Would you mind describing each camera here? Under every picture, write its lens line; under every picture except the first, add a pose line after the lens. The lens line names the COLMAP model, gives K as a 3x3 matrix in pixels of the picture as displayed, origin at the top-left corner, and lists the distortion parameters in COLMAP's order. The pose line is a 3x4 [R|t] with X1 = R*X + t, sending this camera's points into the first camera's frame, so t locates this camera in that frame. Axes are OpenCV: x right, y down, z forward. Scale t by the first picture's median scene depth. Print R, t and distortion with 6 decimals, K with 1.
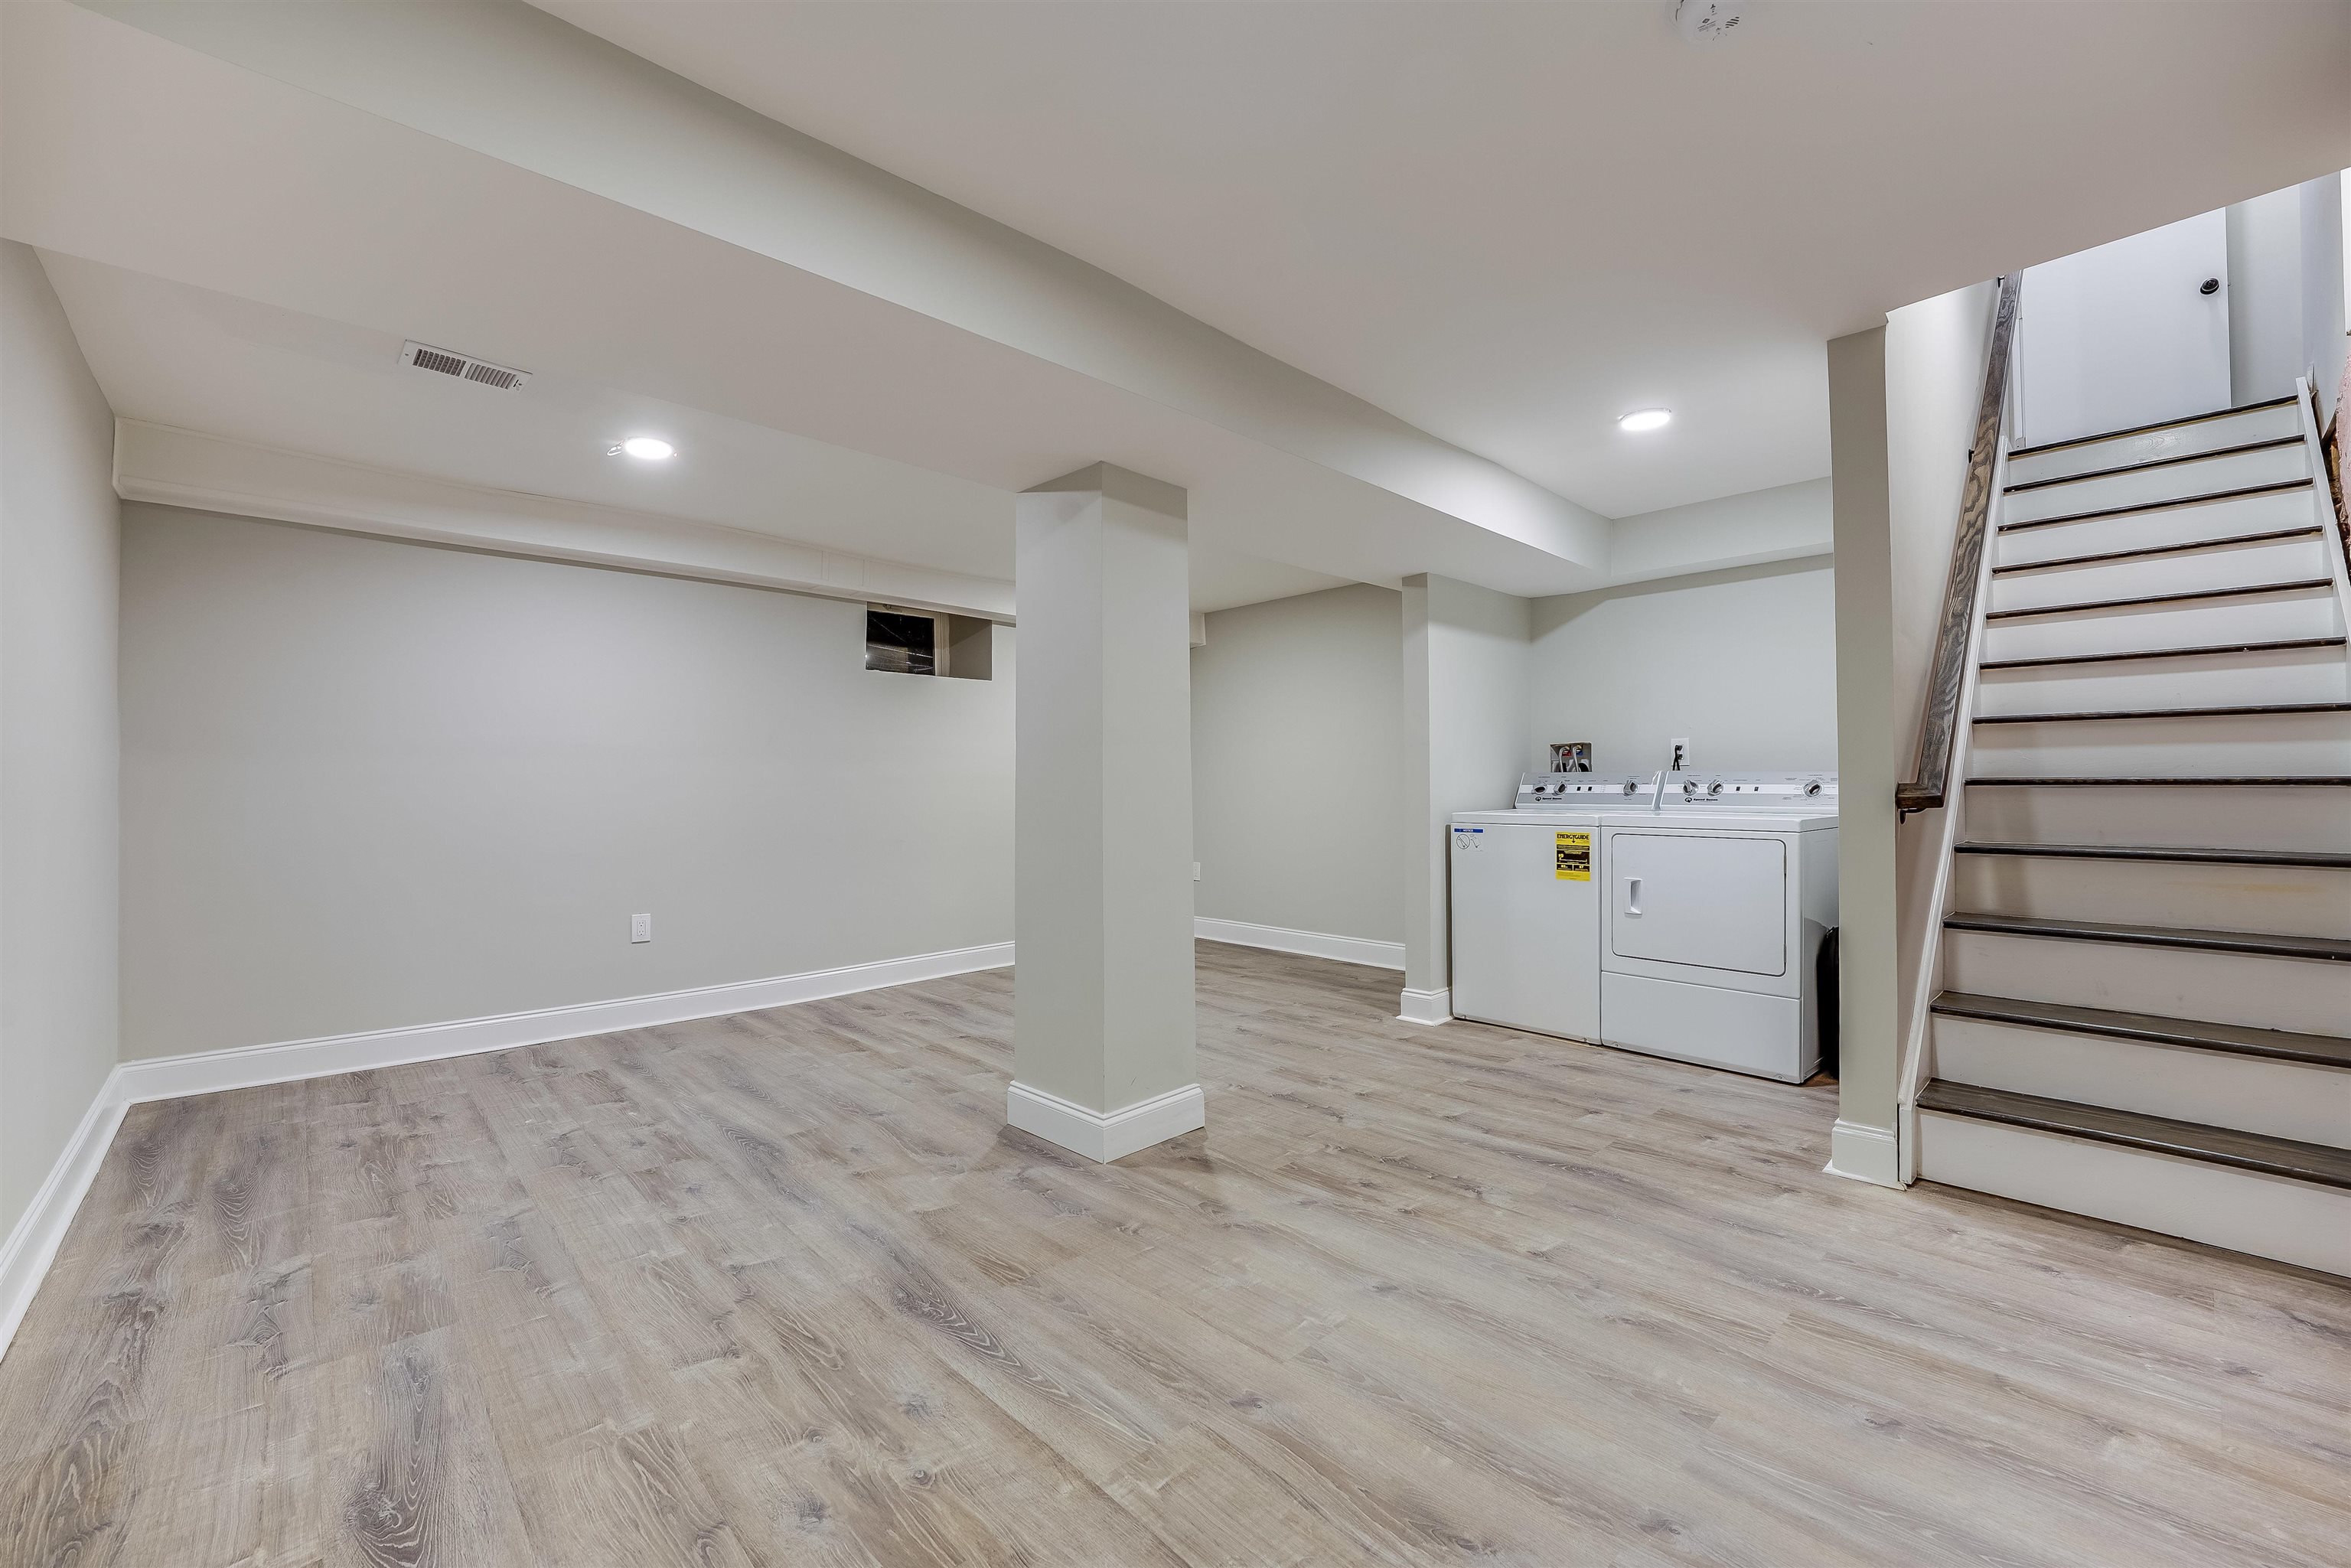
lens RADIAL K [[971.9, 0, 1171.0], [0, 971.9, 770.6], [0, 0, 1]] dist [-0.026745, 0.004743]
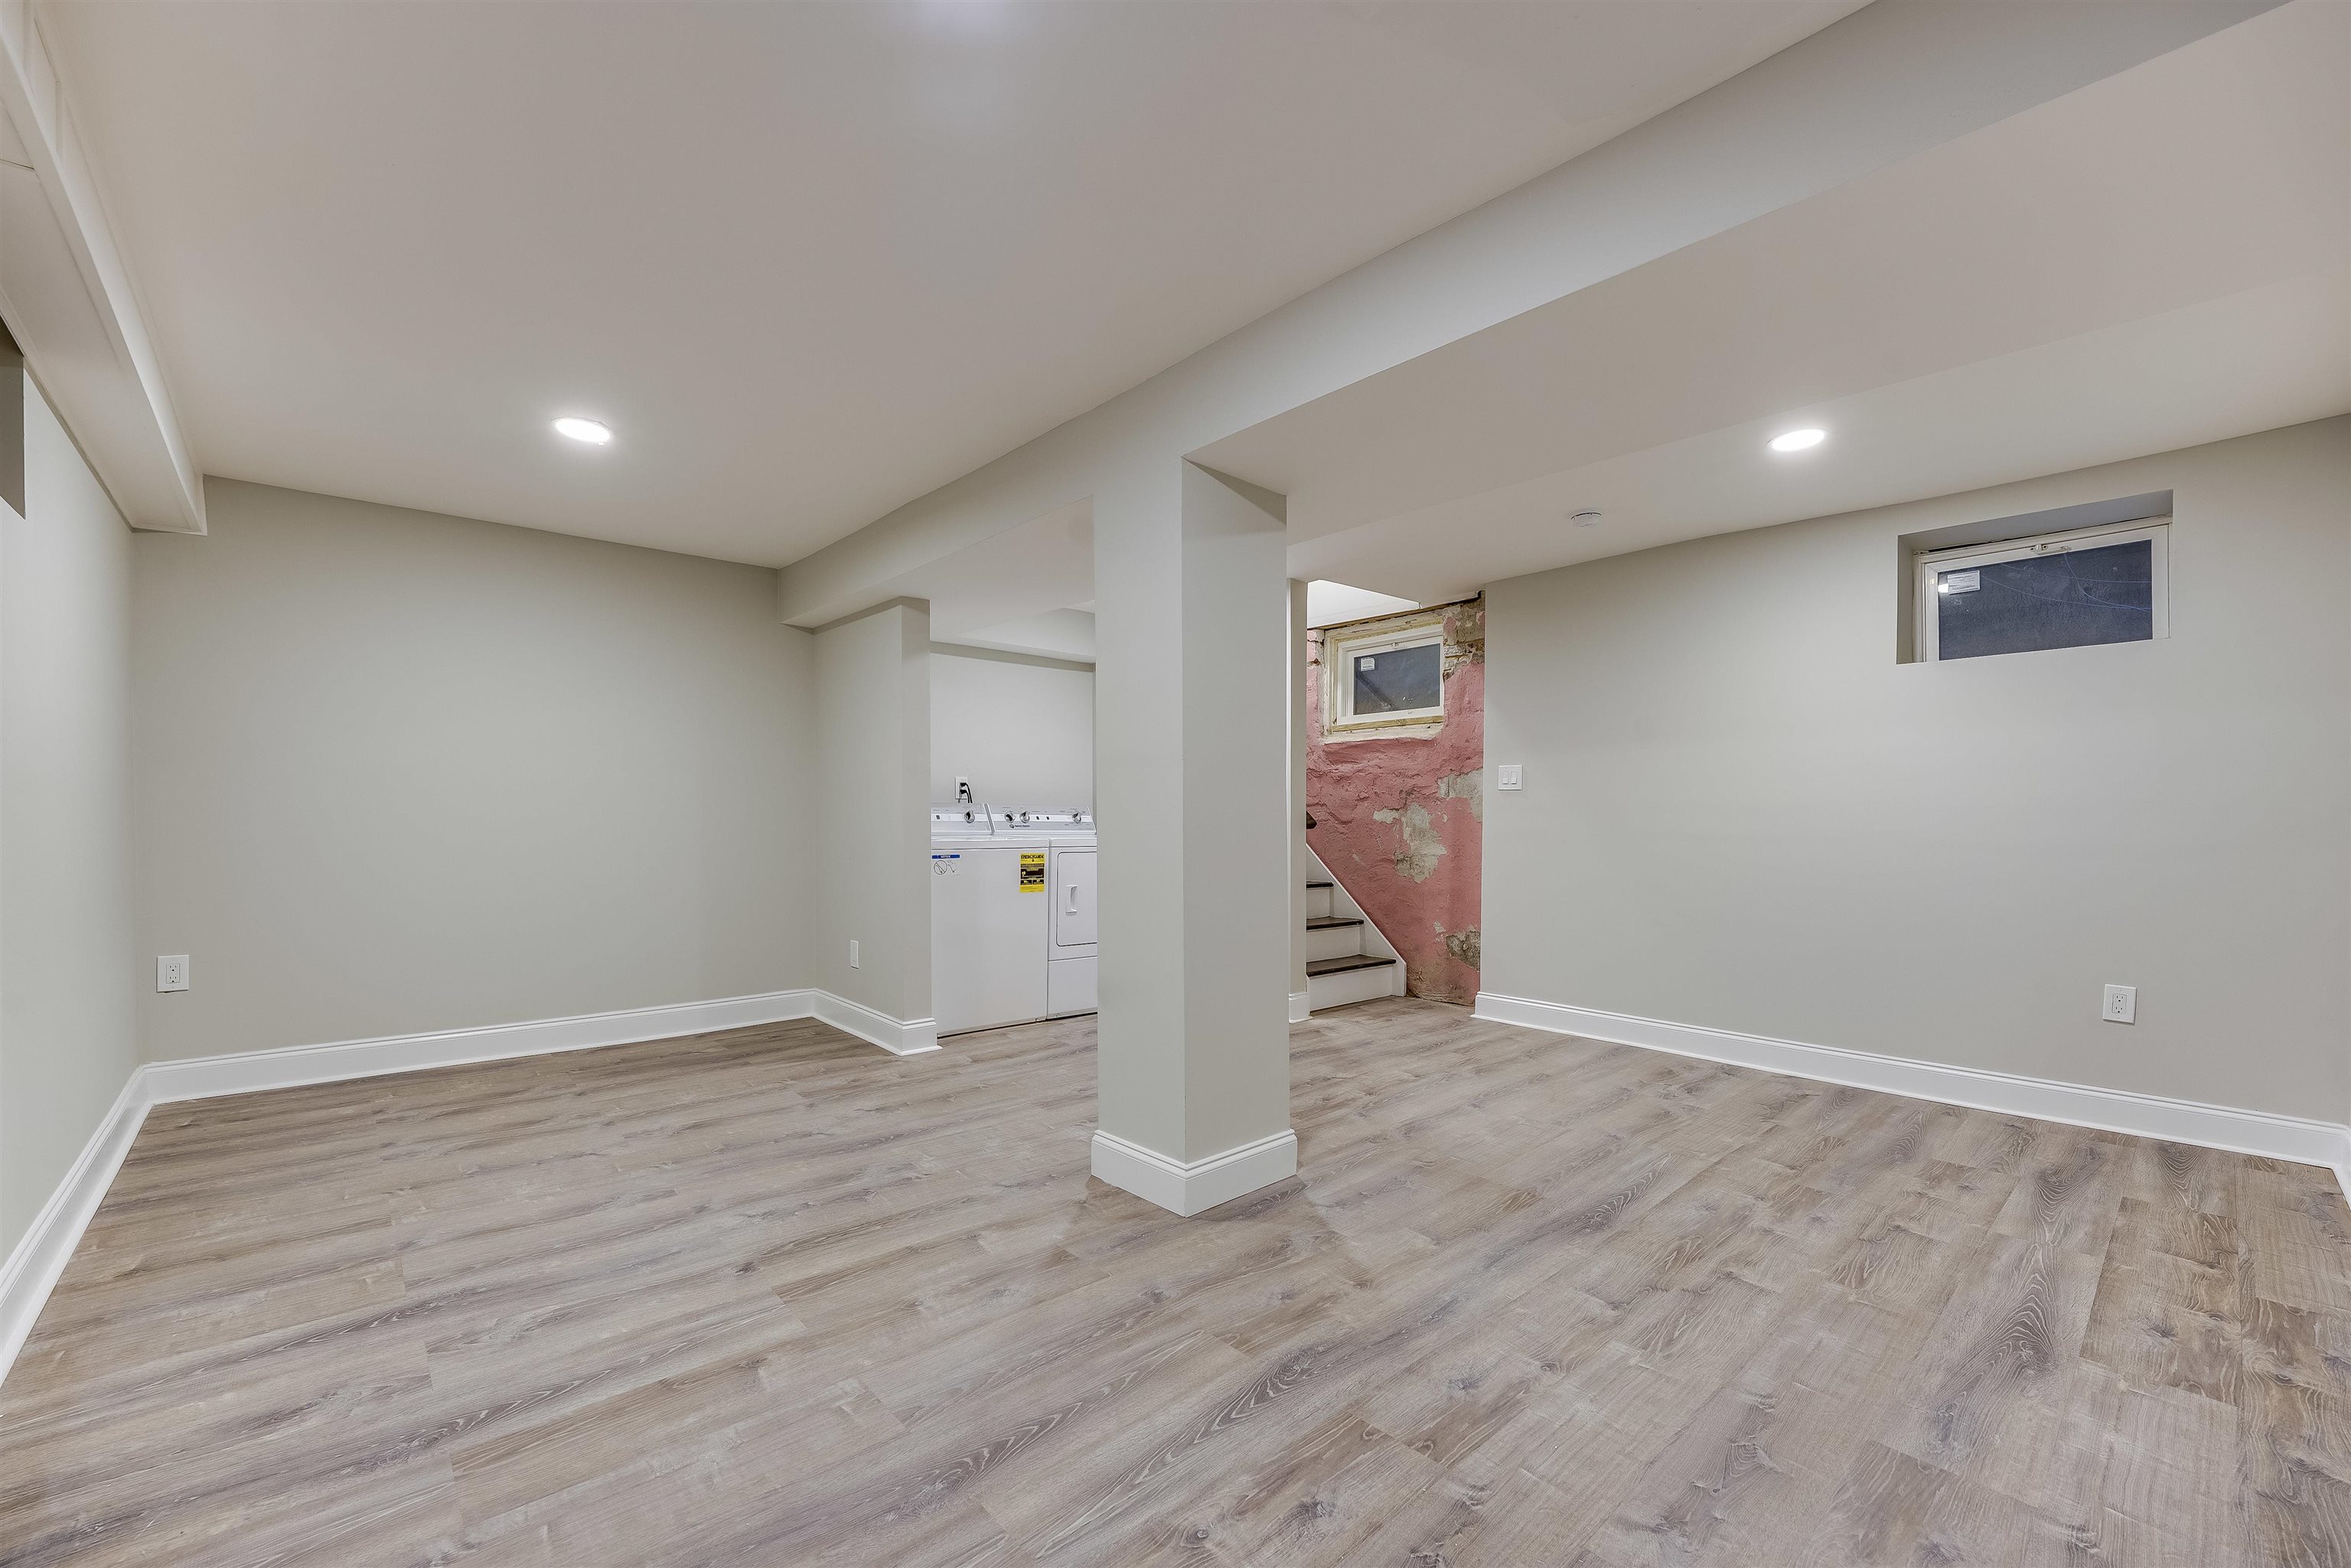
lens RADIAL K [[958.1, 0, 1175.4], [0, 958.1, 819.4], [0, 0, 1]] dist [-0.027977, 0.006600]
pose [[0.013039, 0.000936, 0.999915, -1.228907], [-0.024245, 0.999706, -0.000620, 0.027279], [-0.999621, -0.024235, 0.013058, 1.248231]]
